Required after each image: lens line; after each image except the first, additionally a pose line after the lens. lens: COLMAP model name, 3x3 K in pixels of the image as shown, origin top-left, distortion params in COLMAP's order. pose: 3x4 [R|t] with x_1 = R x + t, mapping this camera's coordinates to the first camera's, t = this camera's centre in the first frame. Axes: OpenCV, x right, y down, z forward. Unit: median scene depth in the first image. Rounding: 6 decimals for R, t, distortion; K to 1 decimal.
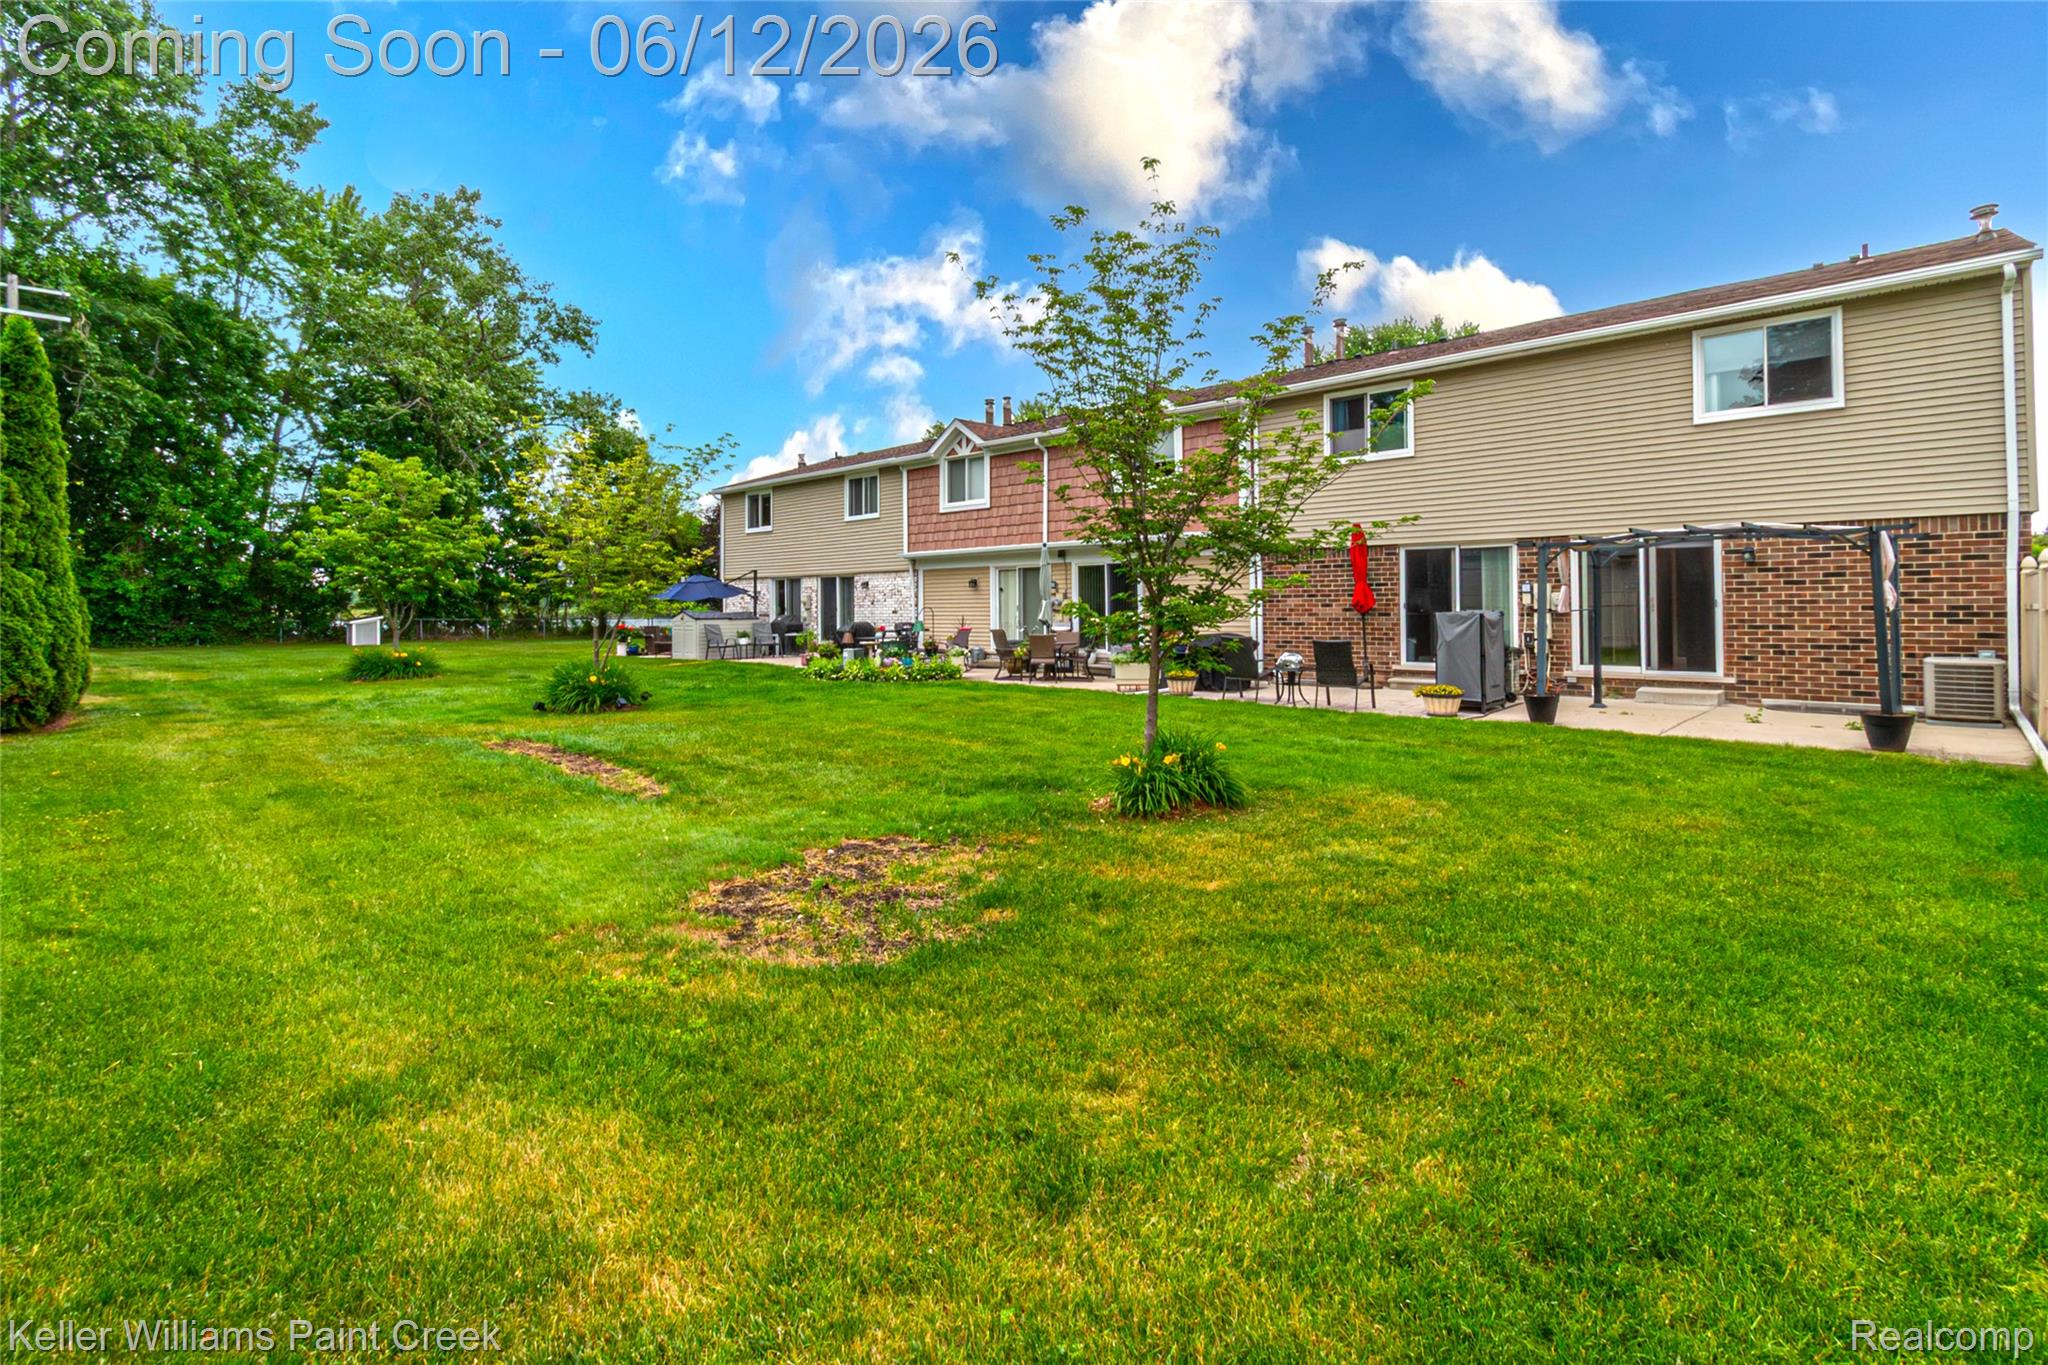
lens RADIAL K [[953.2, 0, 1022.5], [0, 953.2, 541.4], [0, 0, 1]] dist [0.003678, 0.000177]
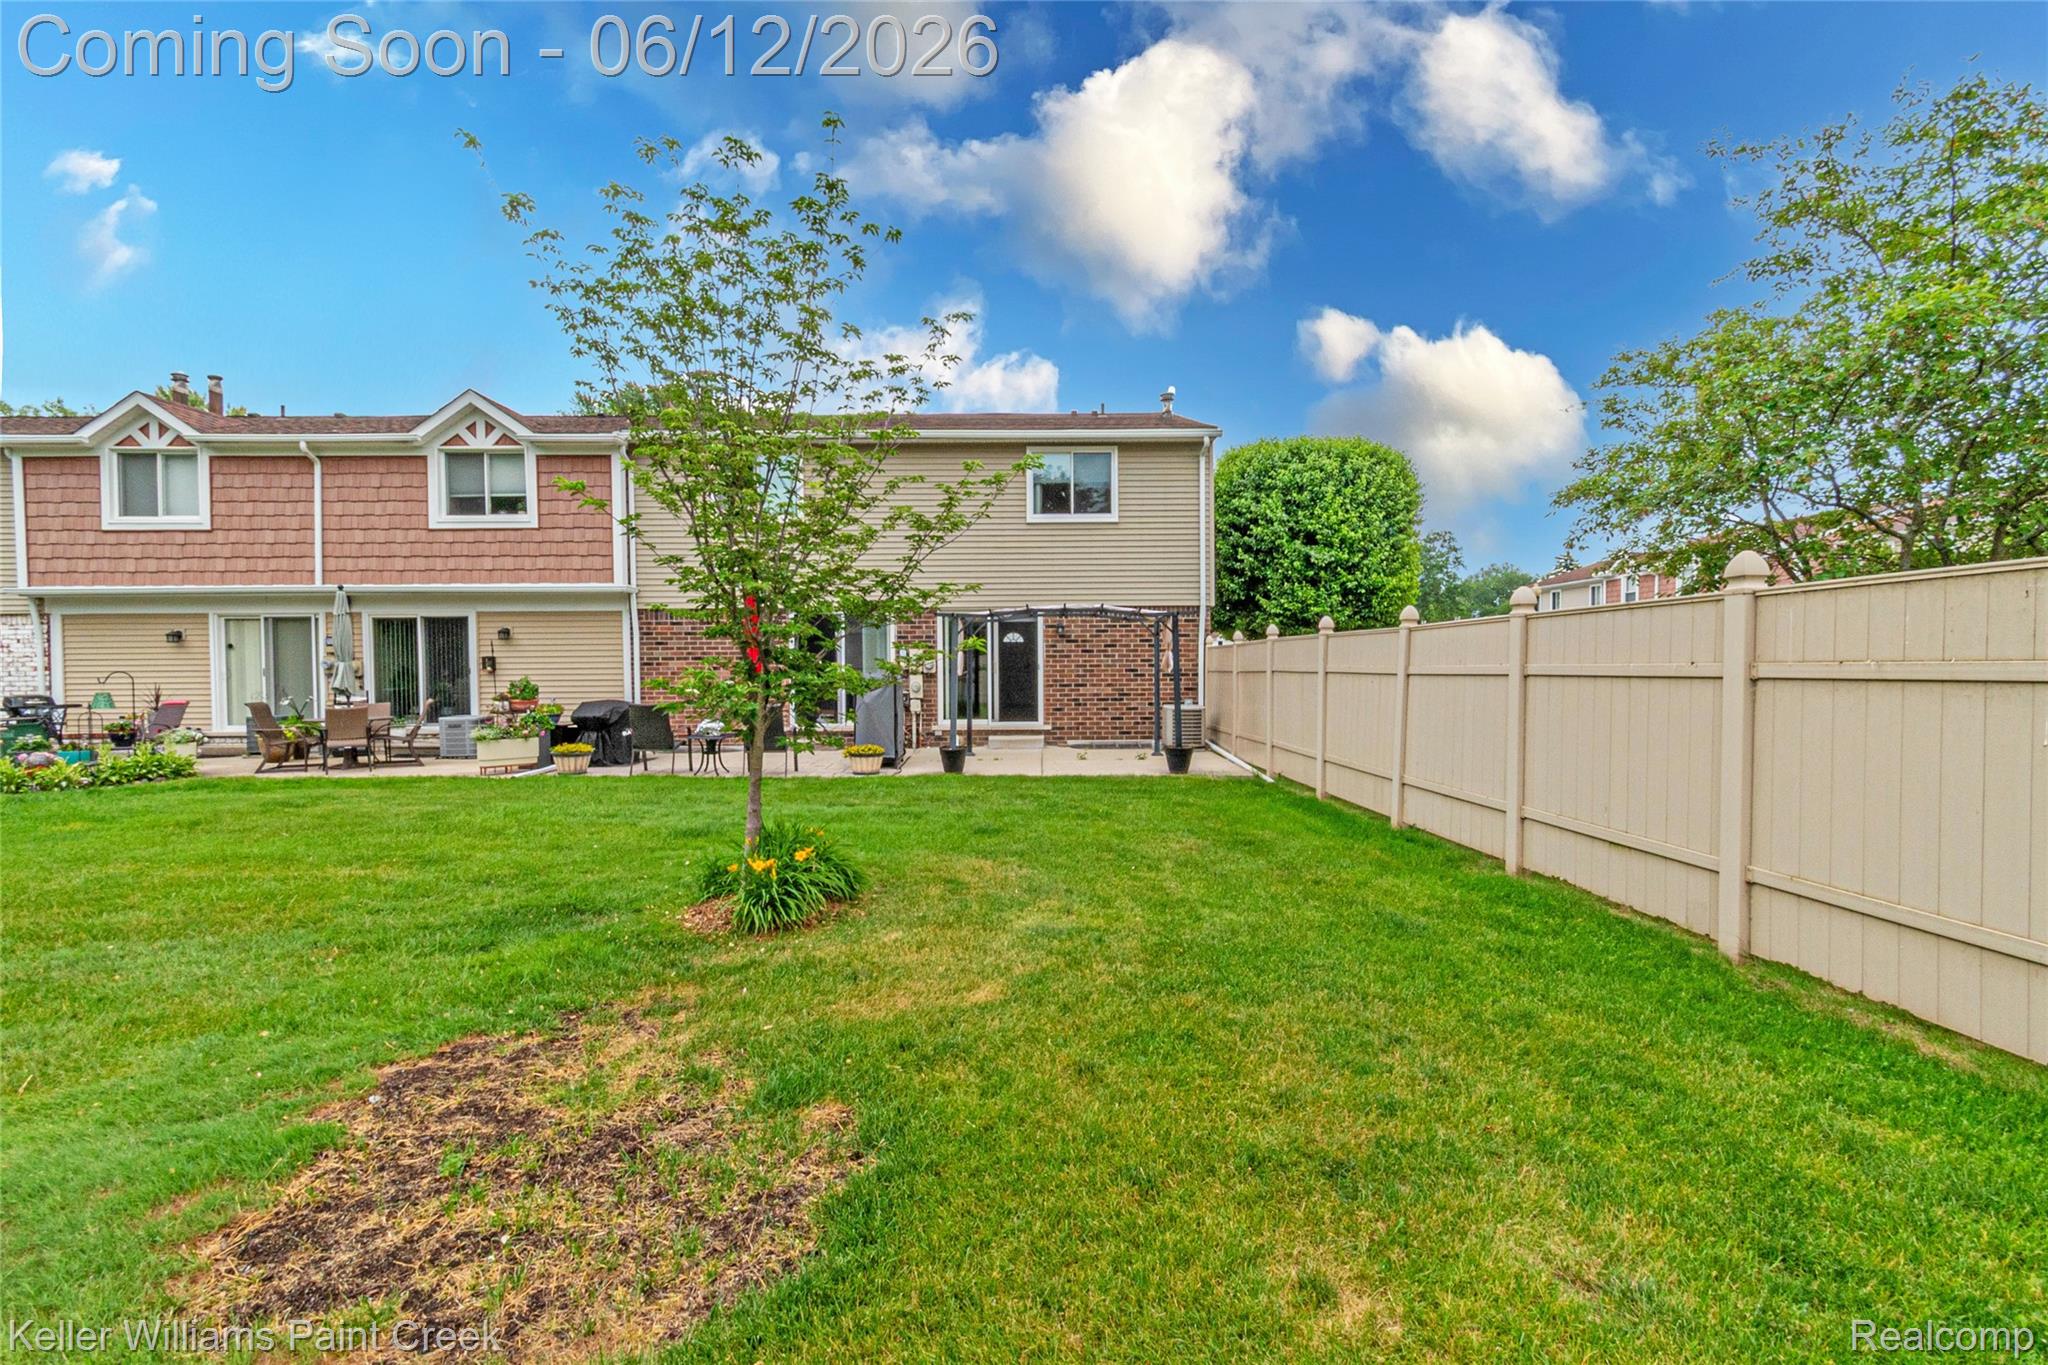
lens RADIAL K [[919.8, 0, 1007.6], [0, 919.8, 656.9], [0, 0, 1]] dist [0.002767, 0.000120]
pose [[0.711991, 0.008054, 0.702142, -0.140577], [-0.047393, 0.998205, 0.036608, 0.008373], [-0.700587, -0.059341, 0.711095, 0.152412]]
